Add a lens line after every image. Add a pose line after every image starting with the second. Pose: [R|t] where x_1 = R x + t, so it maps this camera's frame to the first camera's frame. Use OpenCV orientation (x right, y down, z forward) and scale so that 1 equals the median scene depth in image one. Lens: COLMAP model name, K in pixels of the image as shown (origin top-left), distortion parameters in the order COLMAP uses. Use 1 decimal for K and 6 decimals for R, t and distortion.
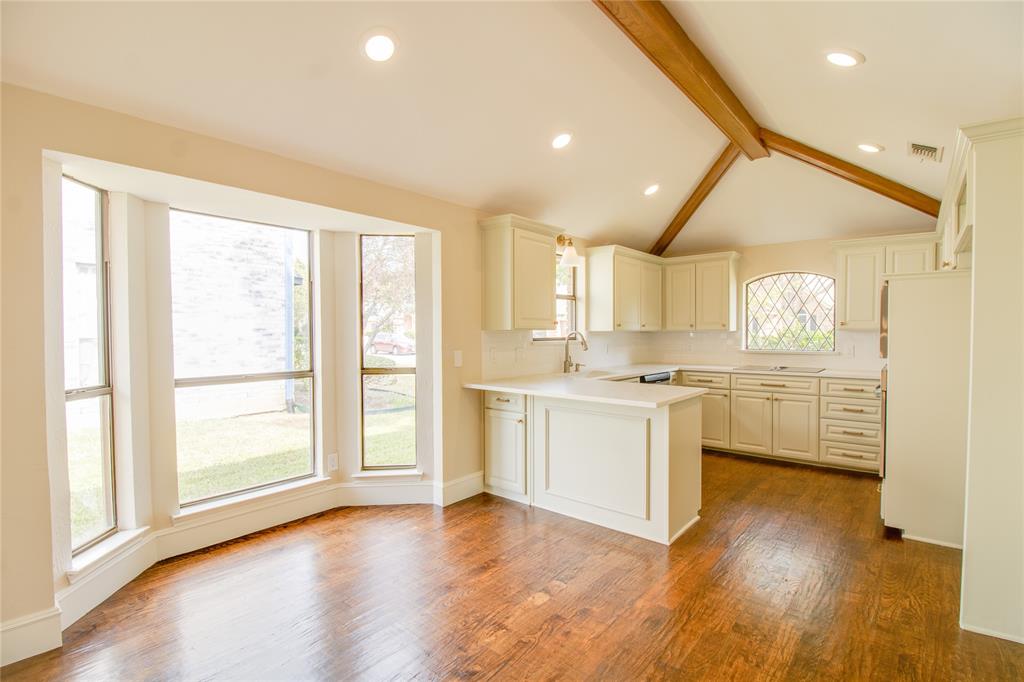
lens RADIAL K [[491.3, 0, 512.0], [0, 491.3, 341.0], [0, 0, 1]] dist [-0.001833, -0.000649]
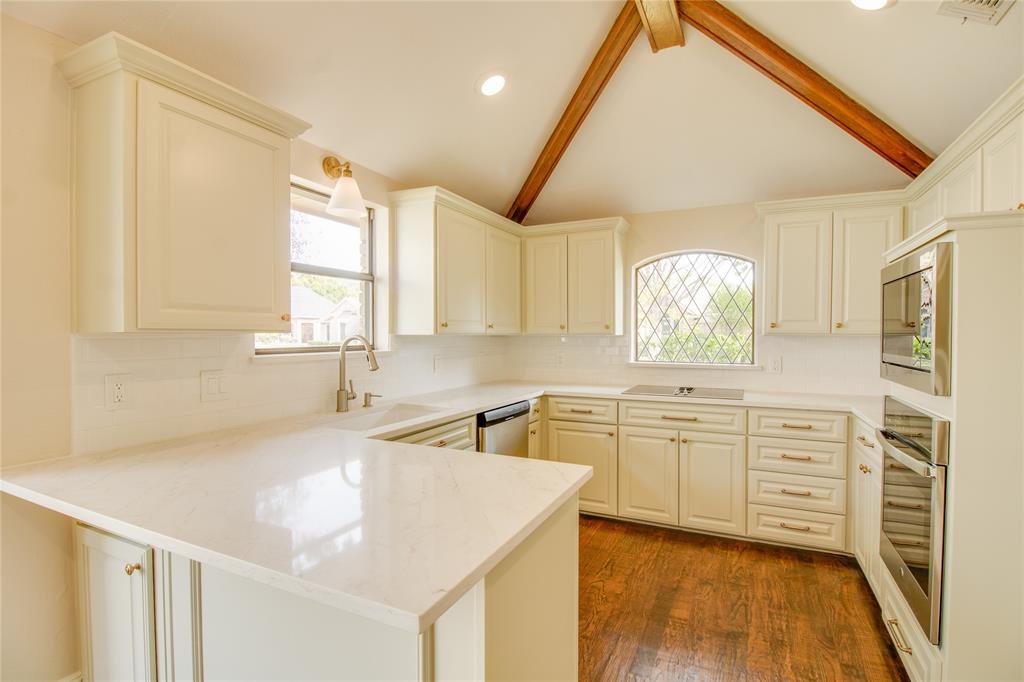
lens RADIAL K [[491.3, 0, 512.0], [0, 491.3, 341.0], [0, 0, 1]] dist [-0.001833, -0.000649]
pose [[0.971078, -0.000176, 0.238761, 0.158970], [0.001319, 0.999988, -0.004629, -0.010428], [-0.238758, 0.004810, 0.971067, 0.417635]]
